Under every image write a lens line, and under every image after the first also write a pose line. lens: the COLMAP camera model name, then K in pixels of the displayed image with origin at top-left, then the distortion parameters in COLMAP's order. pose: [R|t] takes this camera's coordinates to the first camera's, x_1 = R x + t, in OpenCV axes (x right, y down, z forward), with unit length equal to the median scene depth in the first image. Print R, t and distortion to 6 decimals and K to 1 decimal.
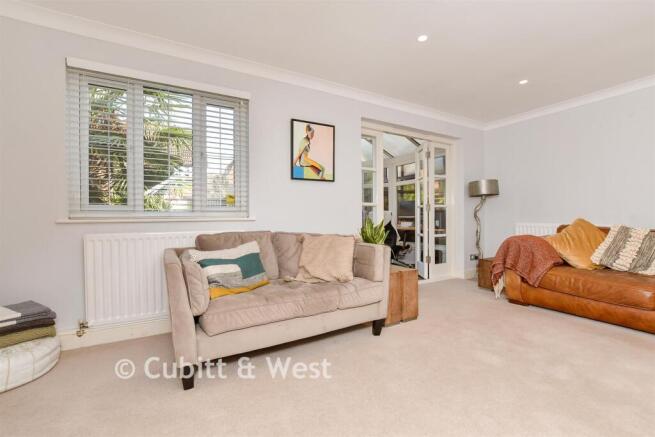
lens RADIAL K [[285.1, 0, 326.5], [0, 285.1, 217.5], [0, 0, 1]] dist [-0.002337, -0.000121]
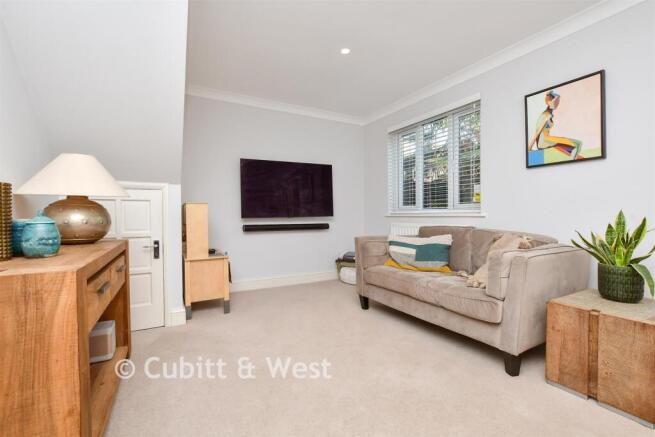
lens RADIAL K [[285.1, 0, 326.2], [0, 285.1, 217.4], [0, 0, 1]] dist [-0.002337, -0.000121]
pose [[0.006574, 0.016871, -0.999836, 0.707353], [-0.003362, 0.999852, 0.016850, -0.002410], [0.999973, 0.003250, 0.006630, 0.407398]]
